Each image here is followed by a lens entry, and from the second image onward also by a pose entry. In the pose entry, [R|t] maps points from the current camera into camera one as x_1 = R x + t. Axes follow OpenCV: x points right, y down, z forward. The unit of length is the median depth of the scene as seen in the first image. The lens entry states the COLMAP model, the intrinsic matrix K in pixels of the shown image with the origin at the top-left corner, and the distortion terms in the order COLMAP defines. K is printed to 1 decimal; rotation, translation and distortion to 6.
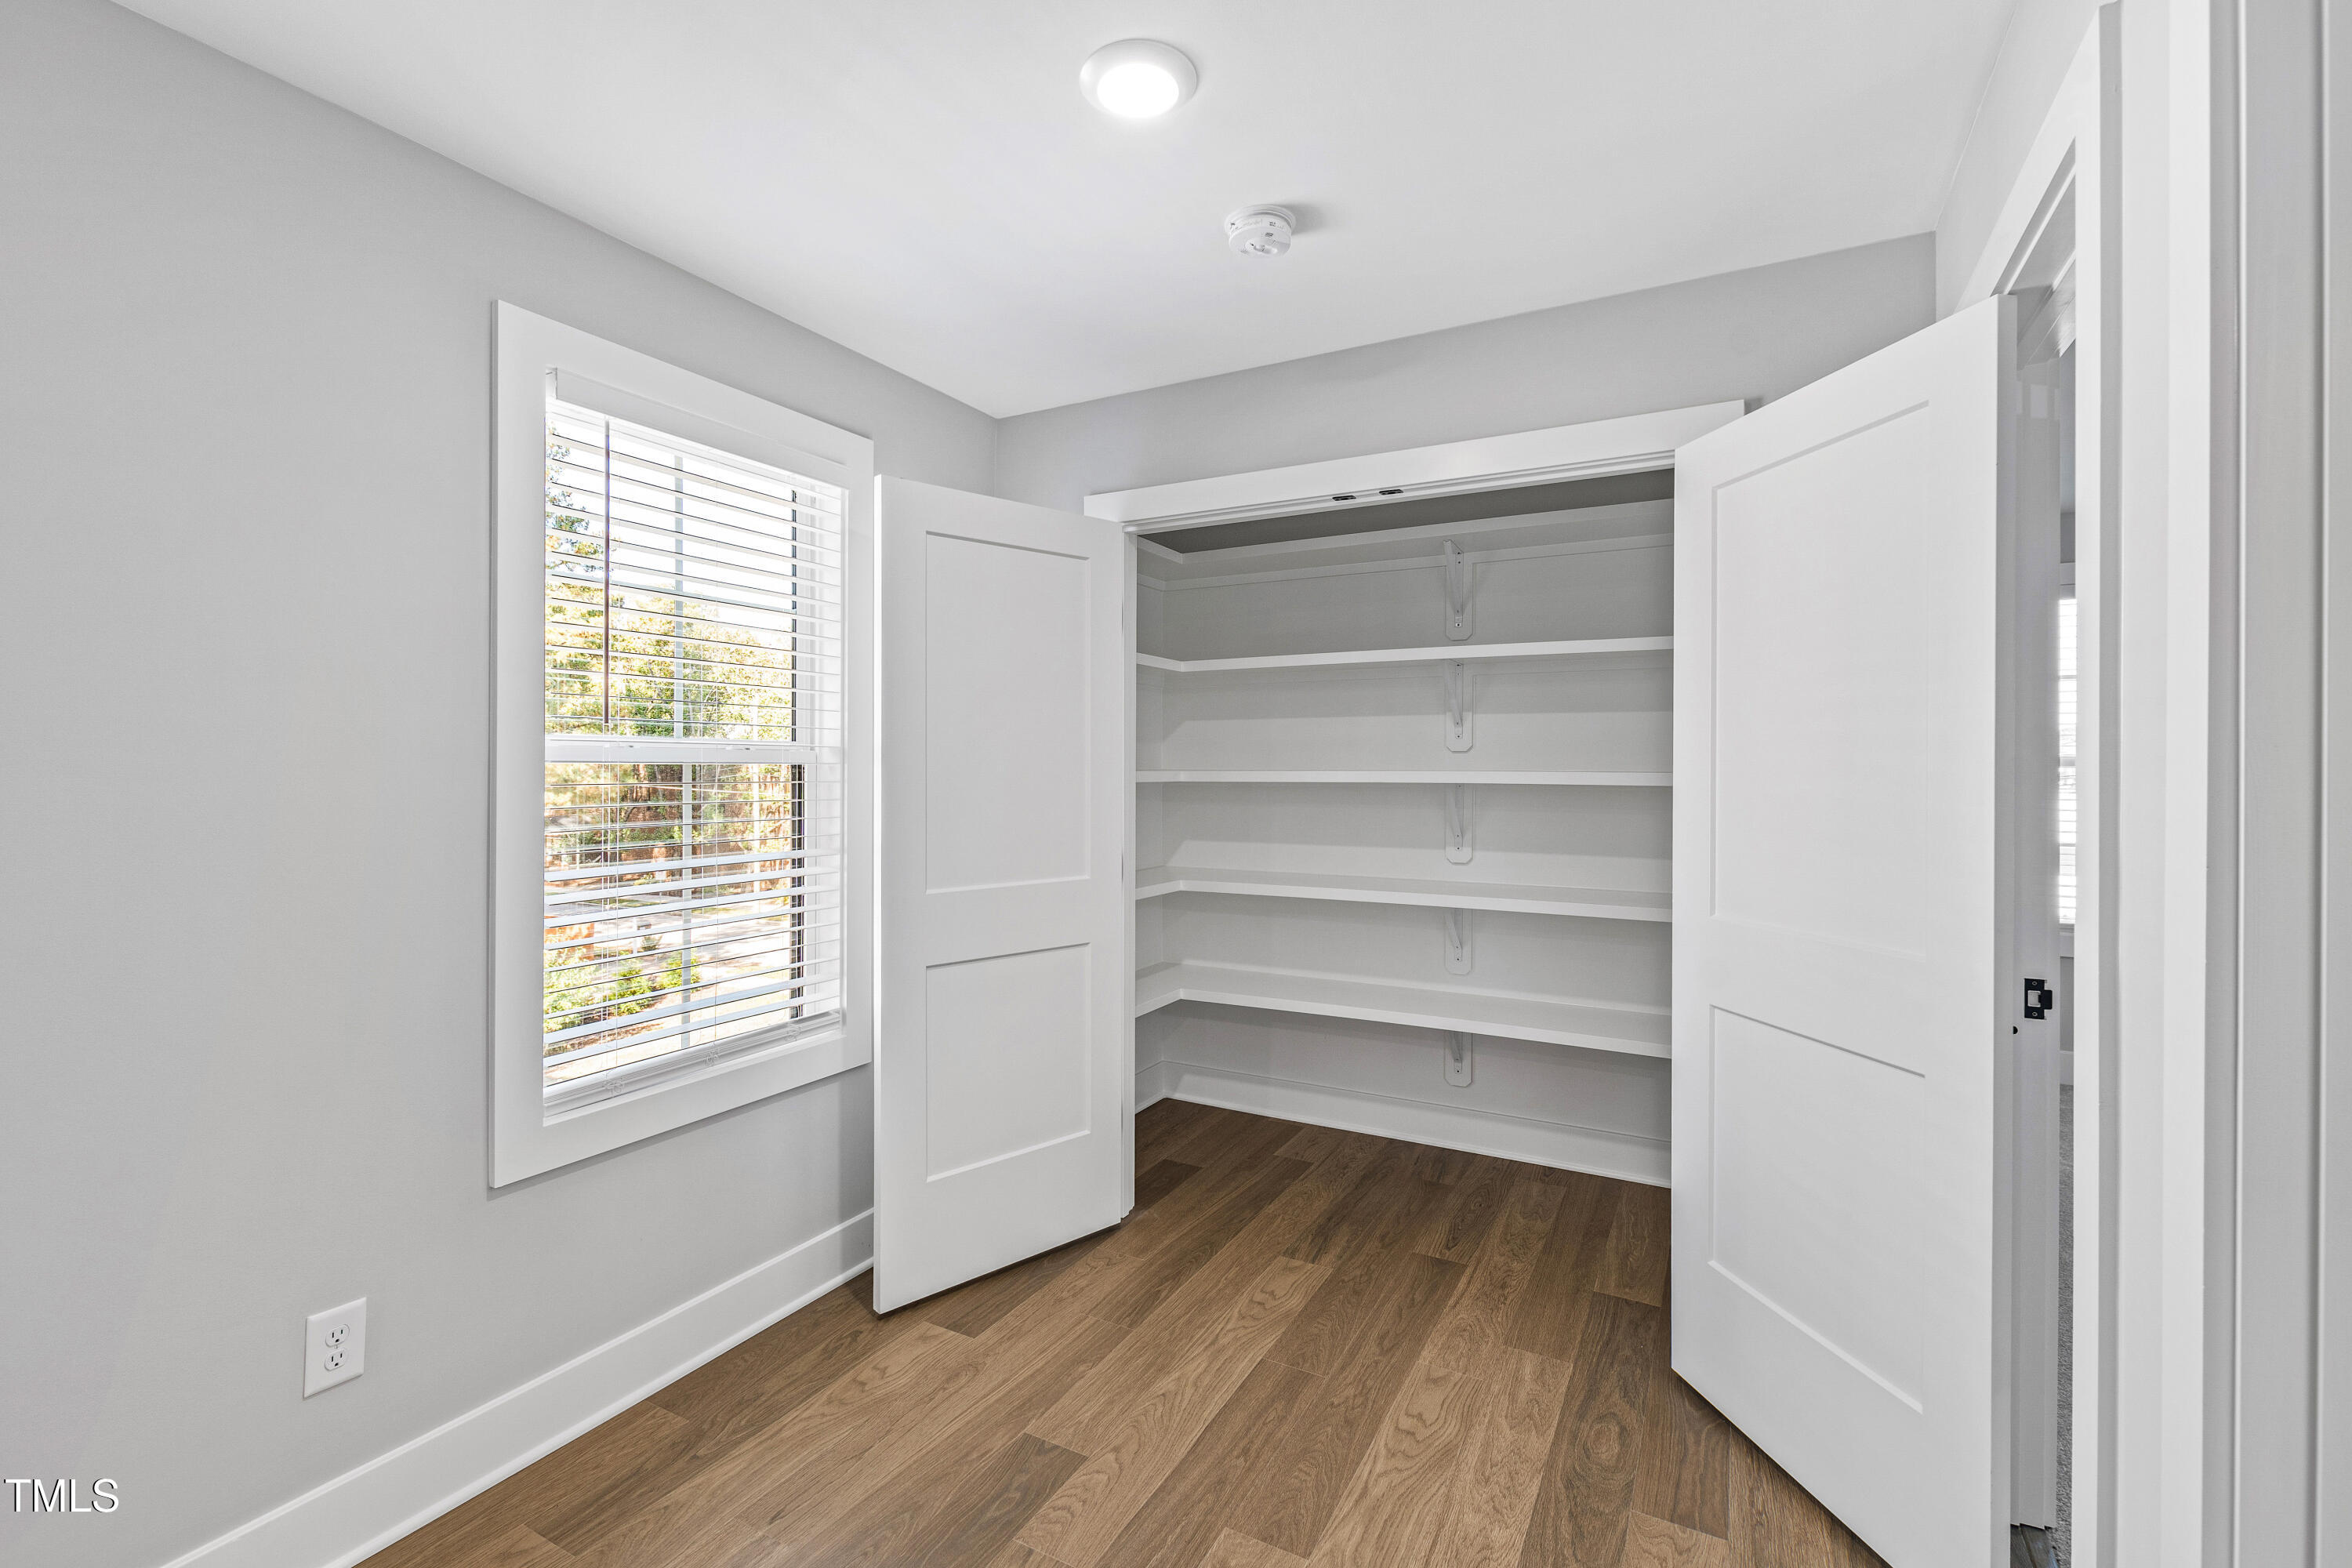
lens RADIAL K [[1018.9, 0, 1174.8], [0, 1018.9, 782.2], [0, 0, 1]] dist [0.010818, 0.000485]
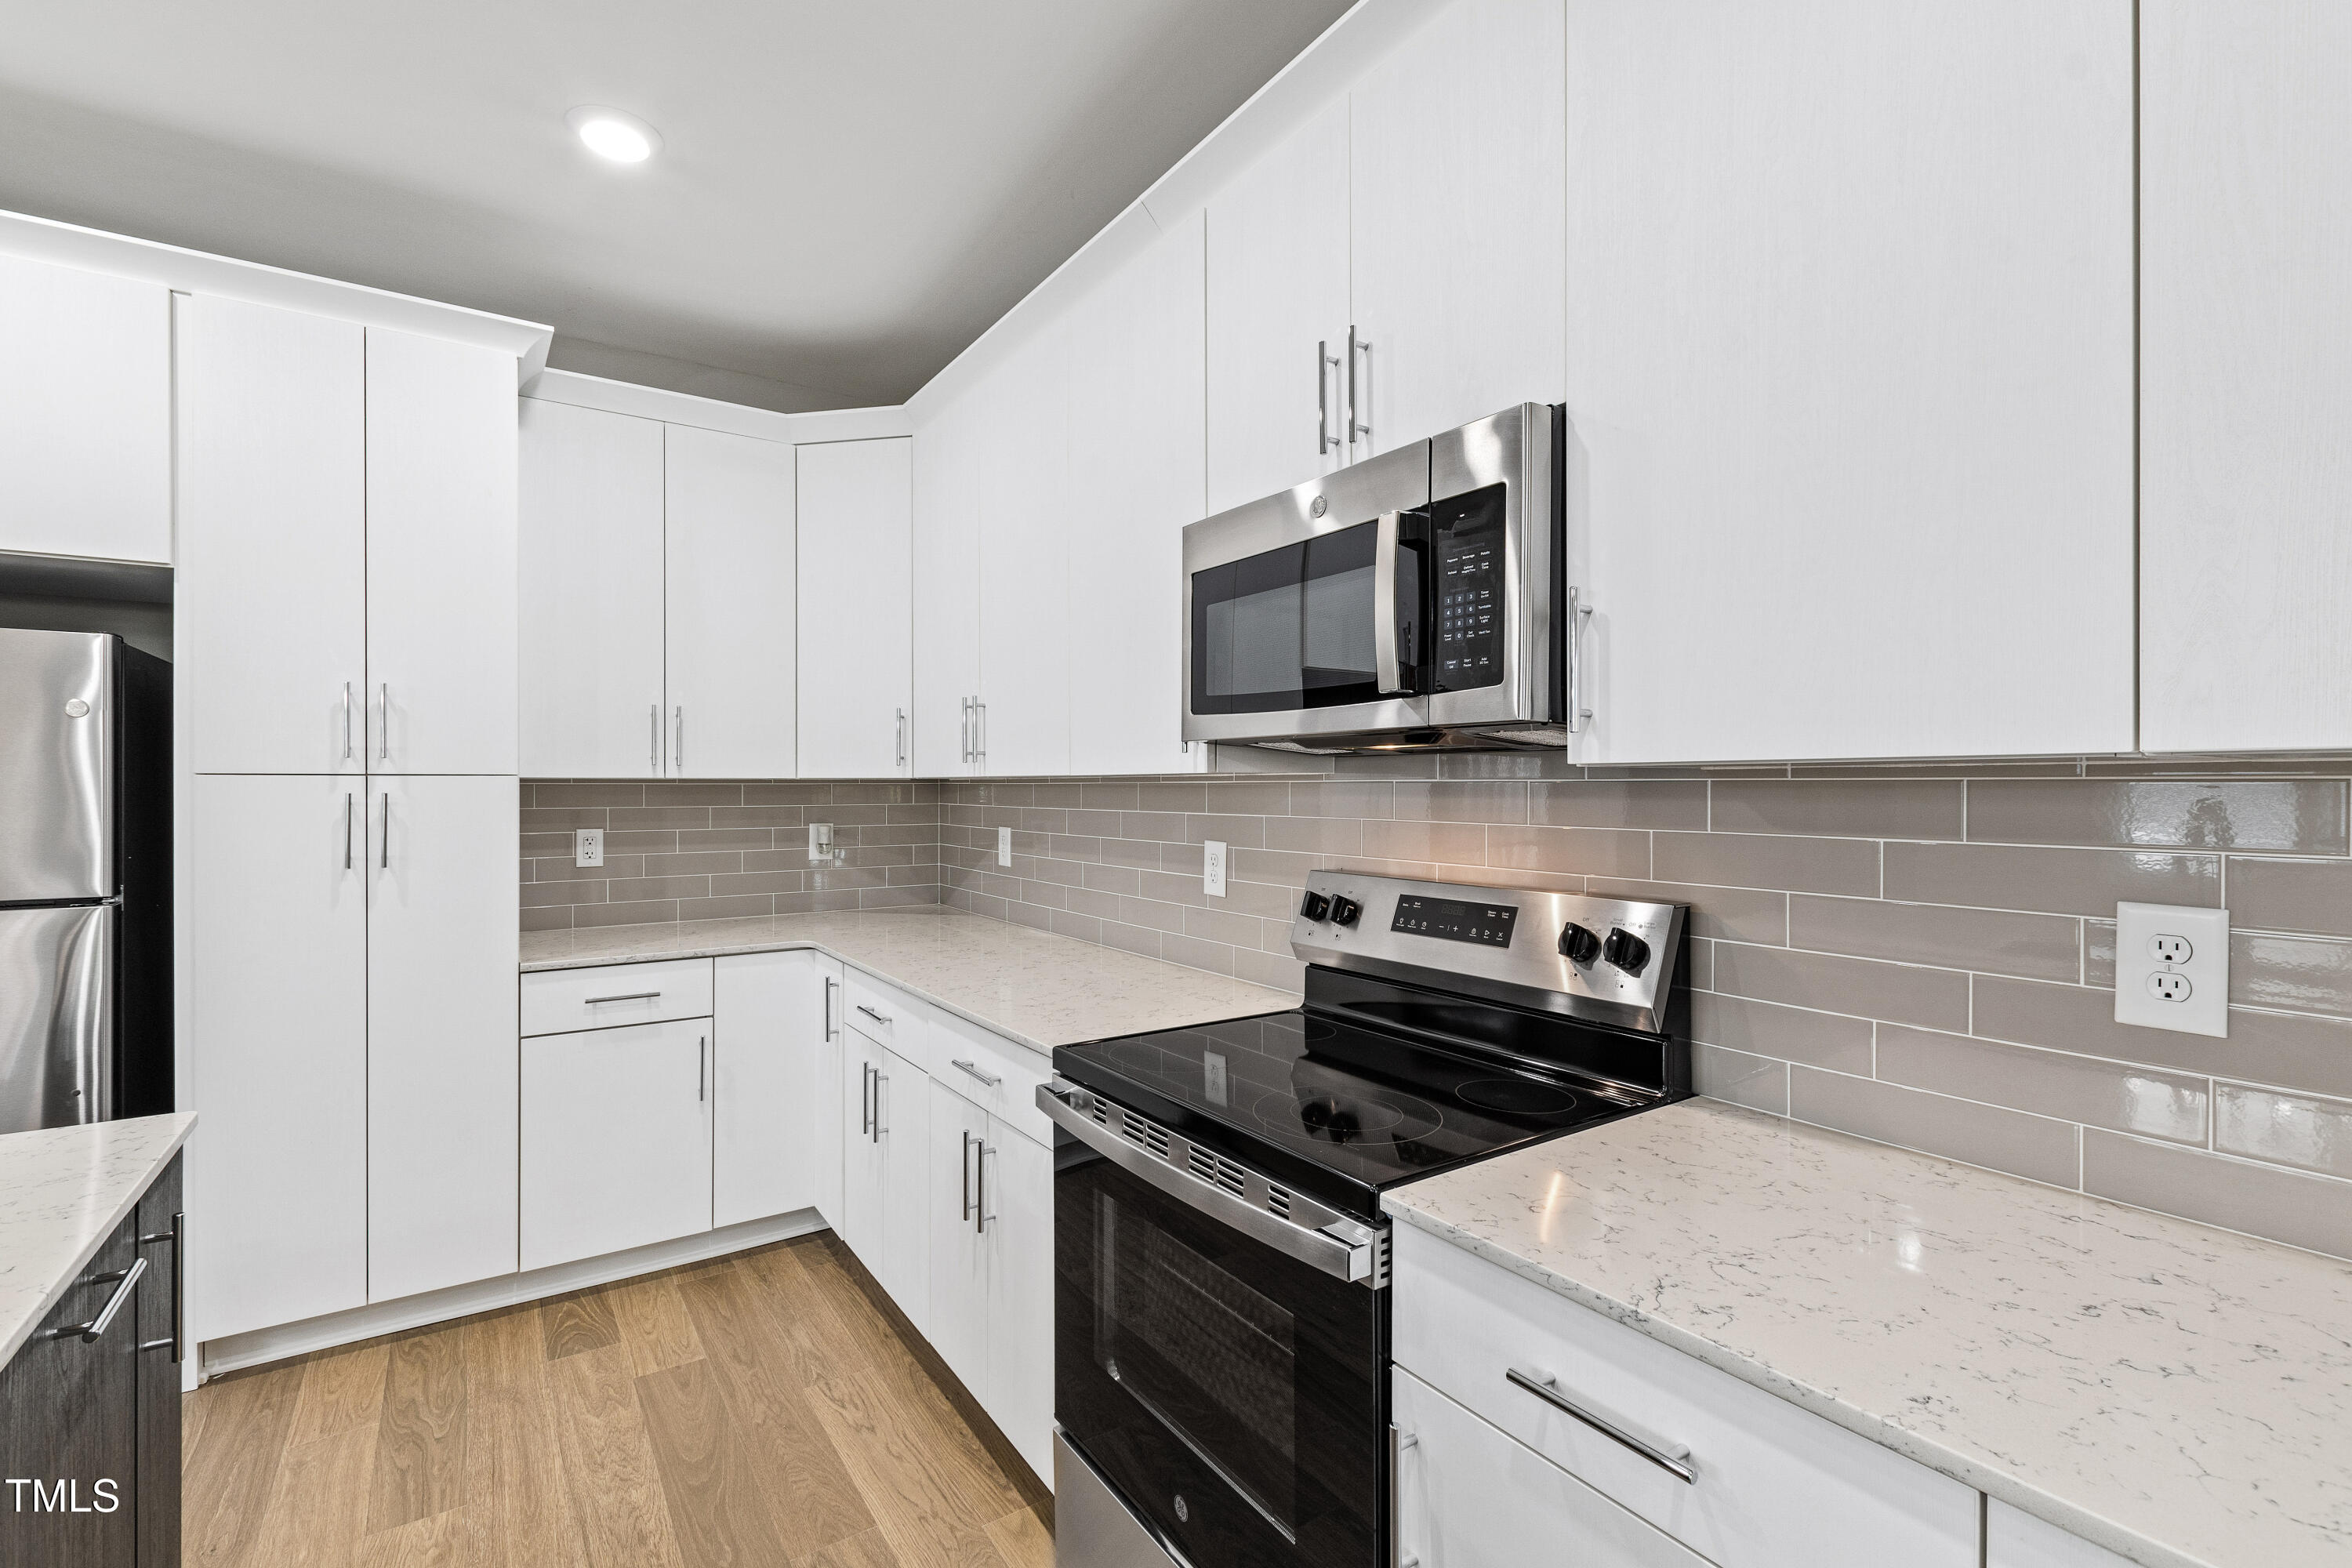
lens RADIAL K [[1018.9, 0, 1170.6], [0, 1018.9, 783.9], [0, 0, 1]] dist [0.010818, 0.000485]
pose [[0.447016, 0.001620, 0.894524, -0.373379], [0.004914, 0.999979, -0.004267, -0.004977], [-0.894512, 0.006303, 0.446999, 0.010839]]
